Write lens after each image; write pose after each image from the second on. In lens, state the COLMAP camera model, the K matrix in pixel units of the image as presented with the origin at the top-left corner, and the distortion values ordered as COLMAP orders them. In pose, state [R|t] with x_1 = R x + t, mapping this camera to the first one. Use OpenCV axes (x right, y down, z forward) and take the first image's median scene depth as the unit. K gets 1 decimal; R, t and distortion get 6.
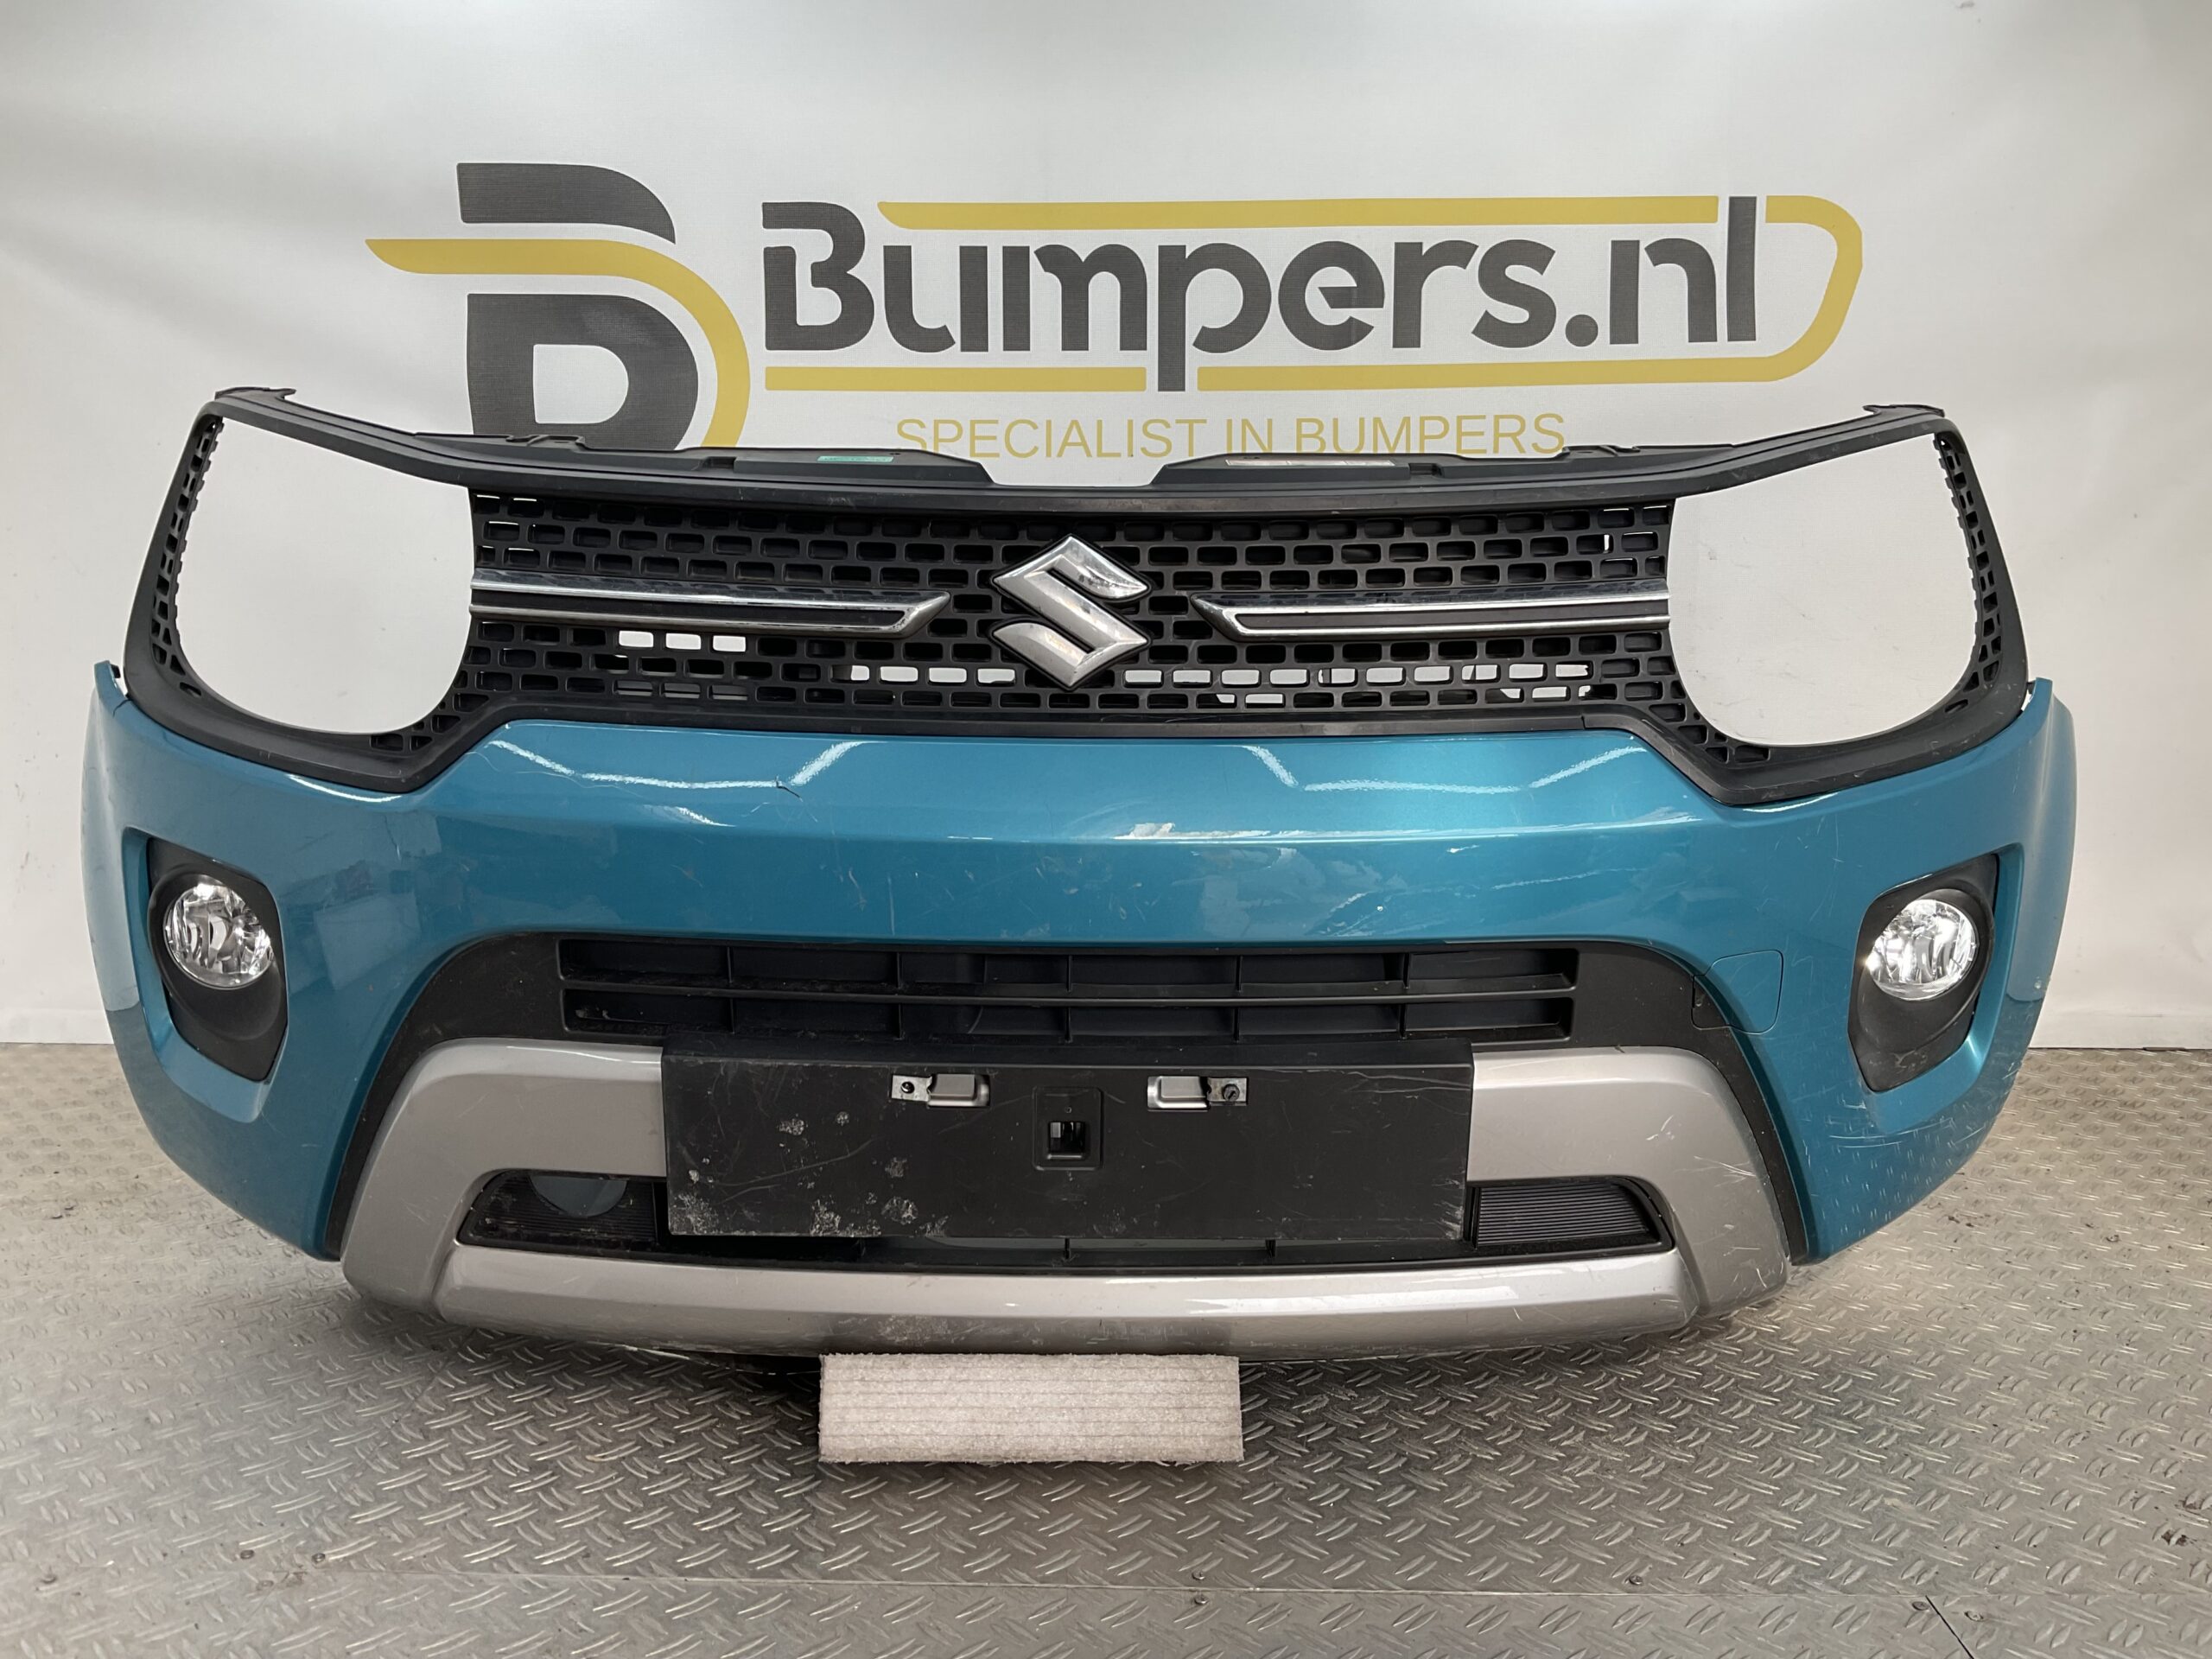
lens RADIAL K [[1857.1, 0, 1106.0], [0, 1857.1, 829.5], [0, 0, 1]] dist [0.117386, -0.253158]
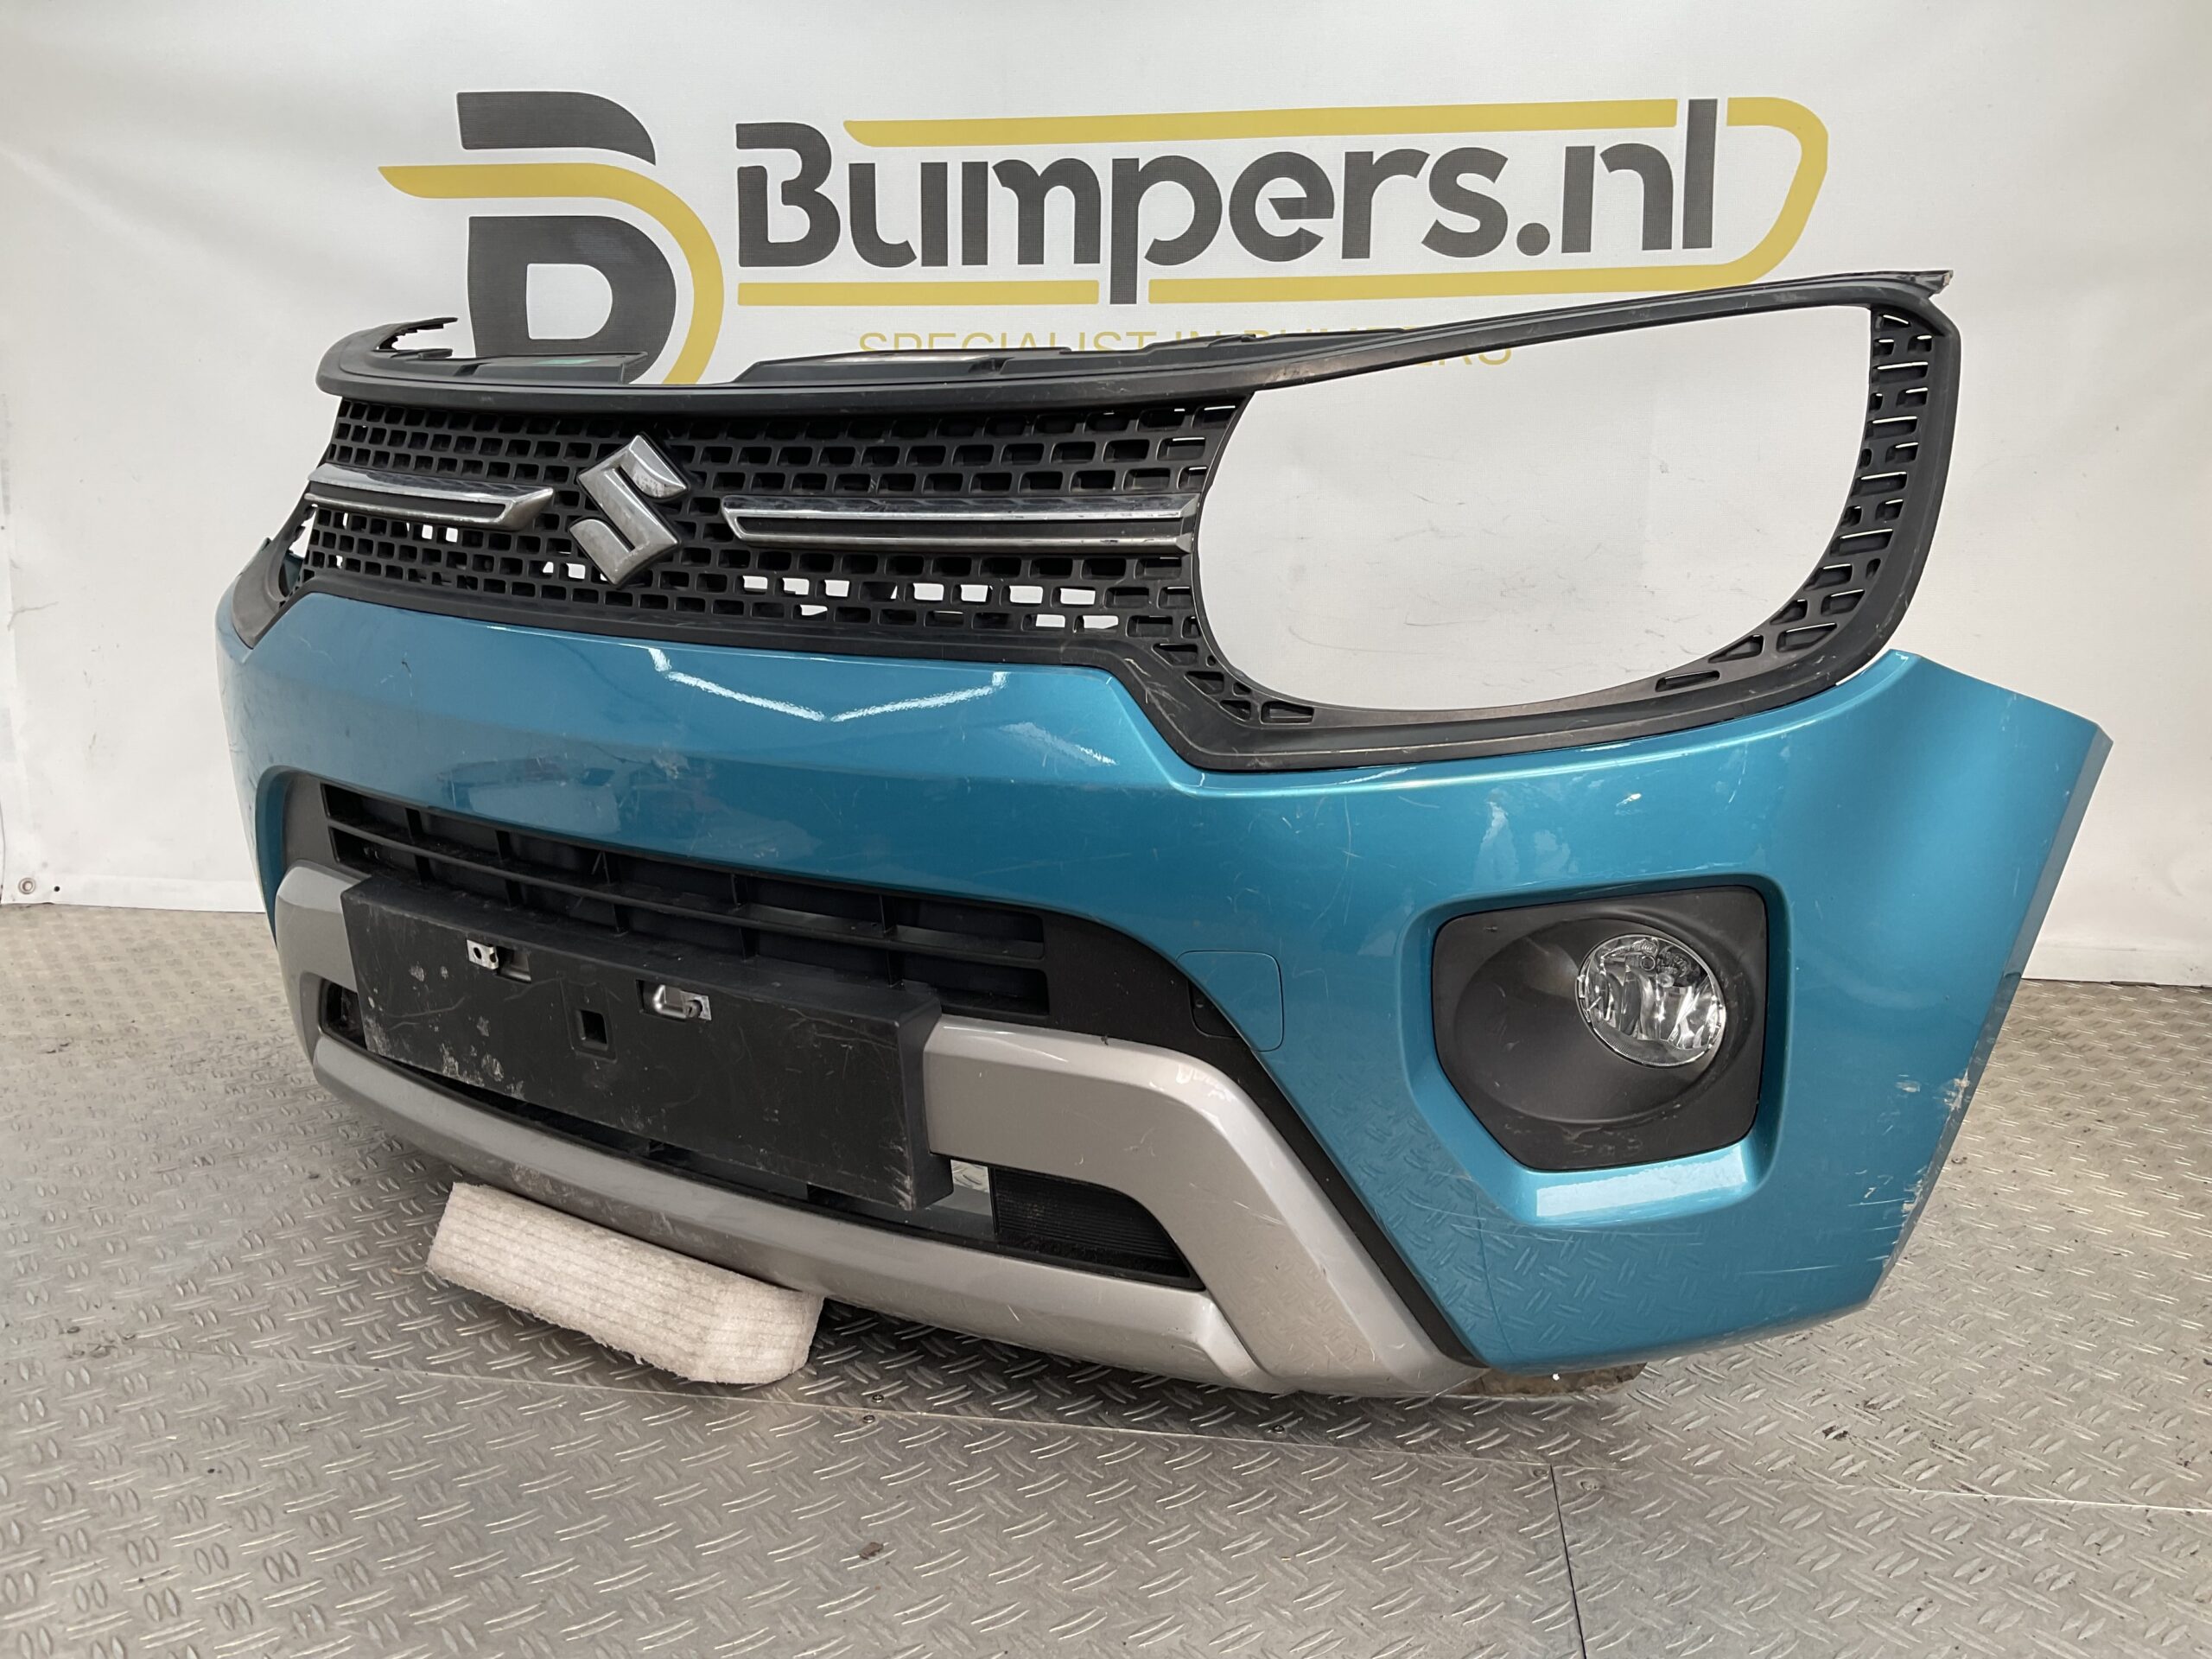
lens RADIAL K [[1861.0, 0, 1118.1], [0, 1861.0, 825.1], [0, 0, 1]] dist [0.112678, -0.250268]
pose [[0.991903, 0.026967, -0.124099, 0.167108], [-0.021734, 0.998824, 0.043333, 0.004763], [0.125122, -0.040285, 0.991323, -0.023859]]
